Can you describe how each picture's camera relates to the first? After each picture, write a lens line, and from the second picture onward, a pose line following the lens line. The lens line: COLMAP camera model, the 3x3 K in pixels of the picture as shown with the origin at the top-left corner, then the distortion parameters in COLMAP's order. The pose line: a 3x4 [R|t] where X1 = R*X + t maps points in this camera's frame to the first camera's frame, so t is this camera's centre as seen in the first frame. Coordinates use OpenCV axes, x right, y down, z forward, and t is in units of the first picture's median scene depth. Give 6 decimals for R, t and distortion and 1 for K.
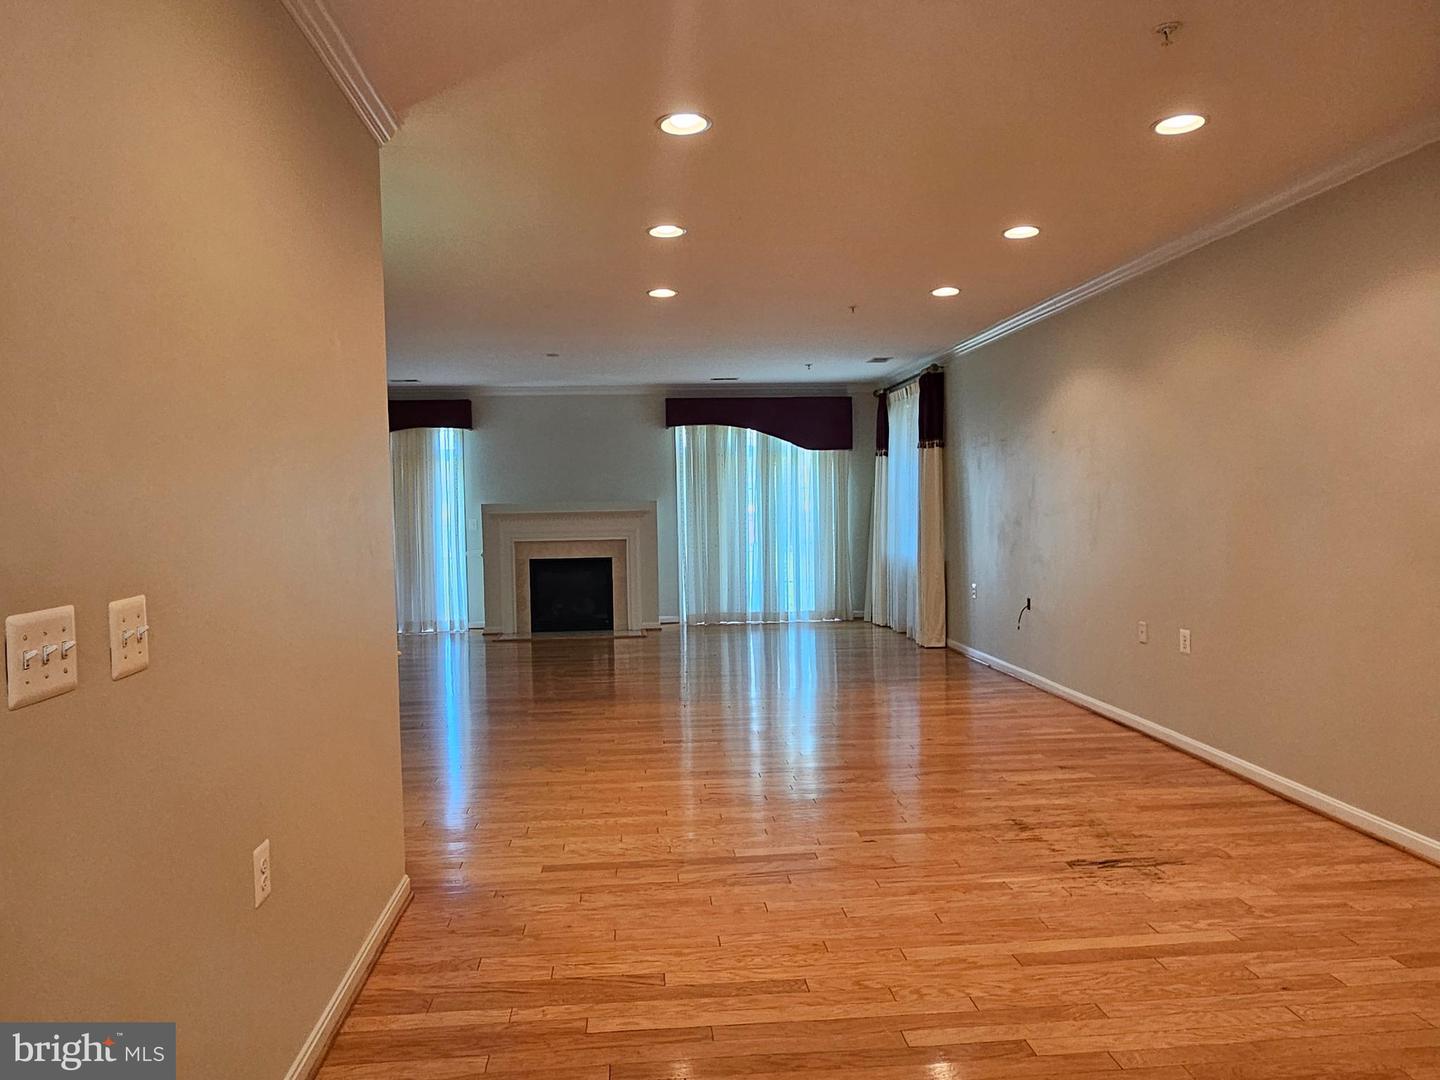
lens RADIAL K [[967.5, 0, 720.0], [0, 967.5, 540.0], [0, 0, 1]] dist [-0.003519, 0.004635]
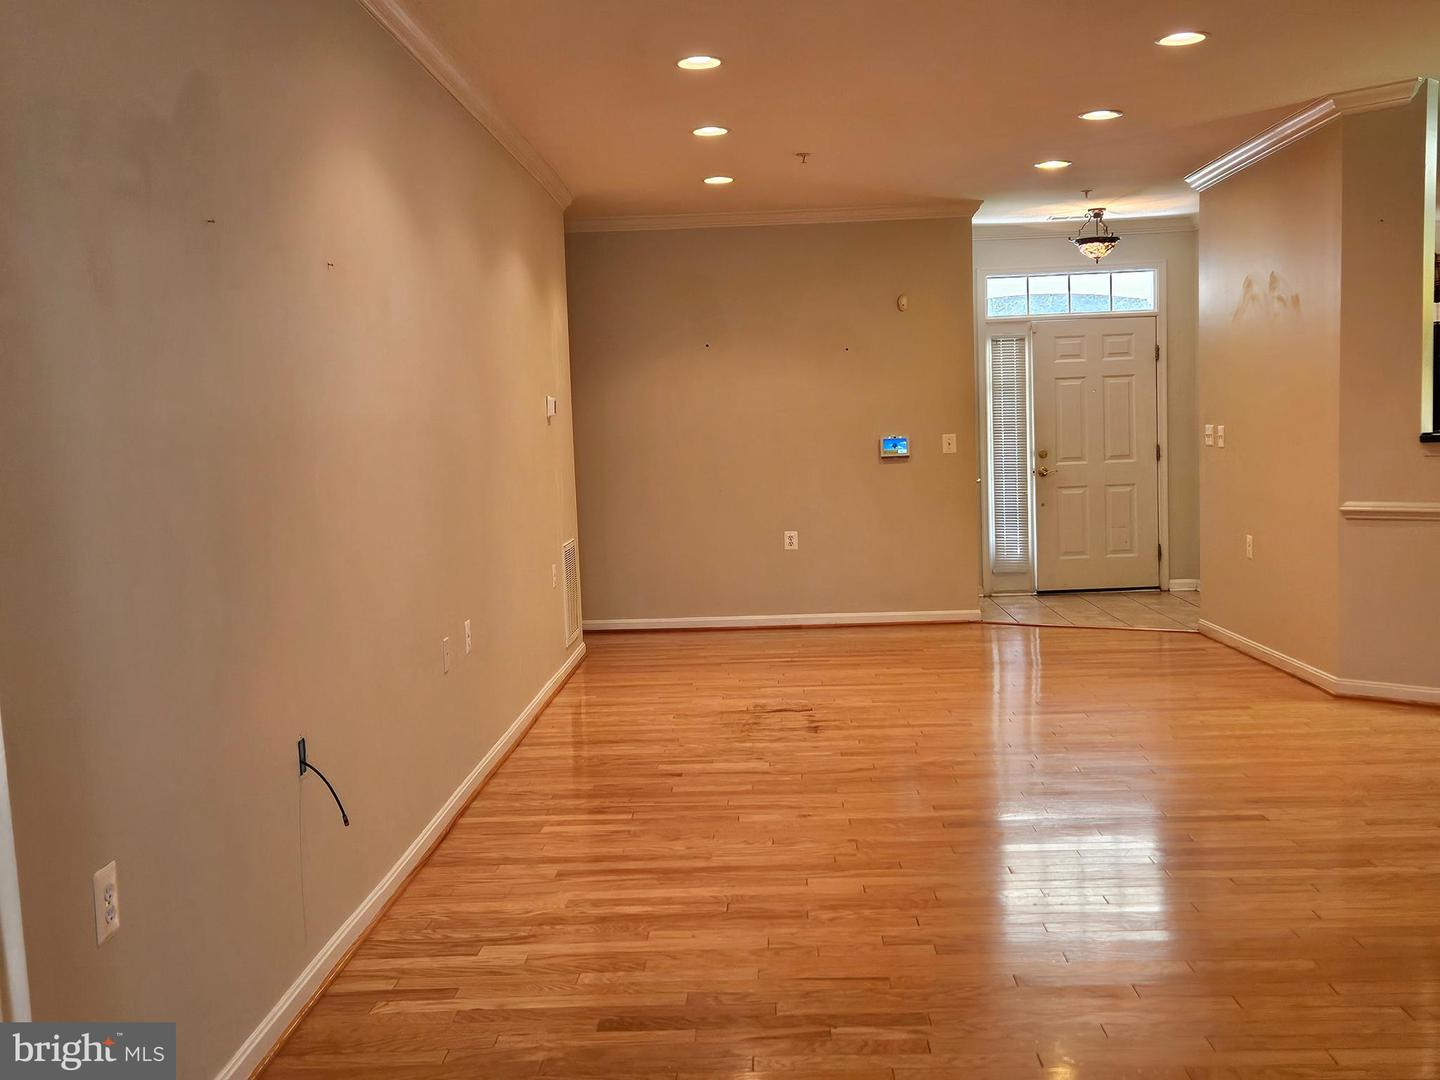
lens RADIAL K [[1547.4, 0, 720.0], [0, 1547.4, 540.0], [0, 0, 1]] dist [0.094312, -0.138666]
pose [[-0.990539, 0.039987, 0.131275, 0.070141], [0.055024, 0.992070, 0.113001, -0.040488], [-0.125716, 0.119155, -0.984885, 1.013034]]
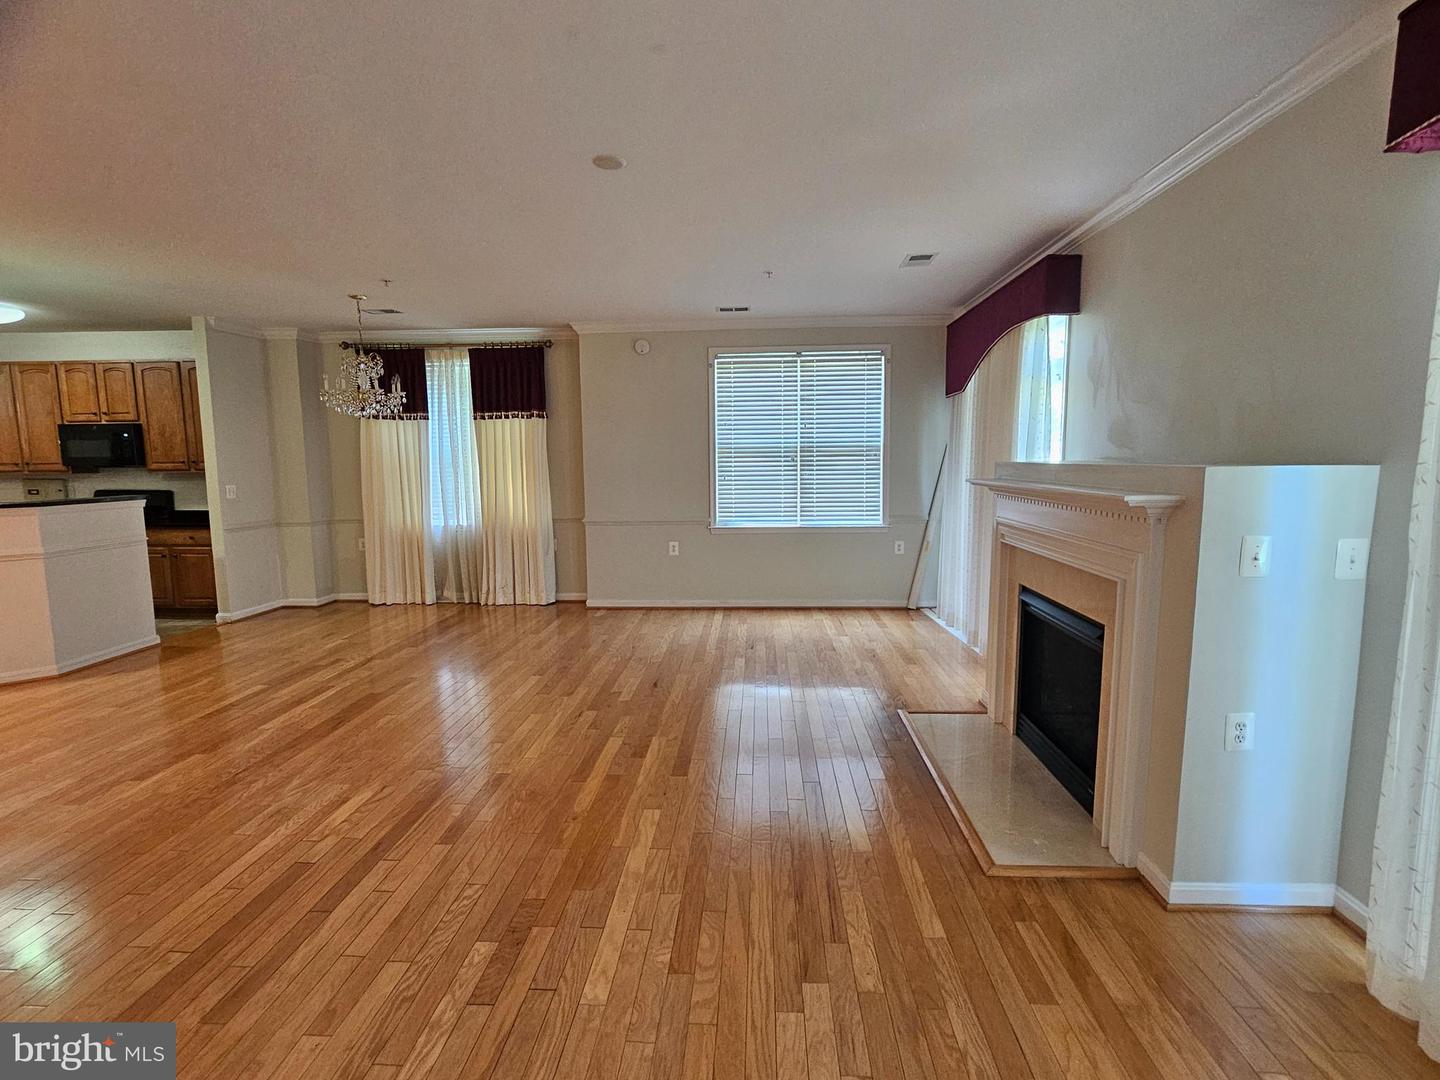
lens RADIAL K [[700.5, 0, 720.0], [0, 700.5, 540.0], [0, 0, 1]] dist [-0.000606, 0.000303]
pose [[-0.150055, 0.133717, -0.979593, 0.148639], [-0.026382, 0.989917, 0.139168, -0.043143], [0.988326, 0.046726, -0.145014, 0.890441]]
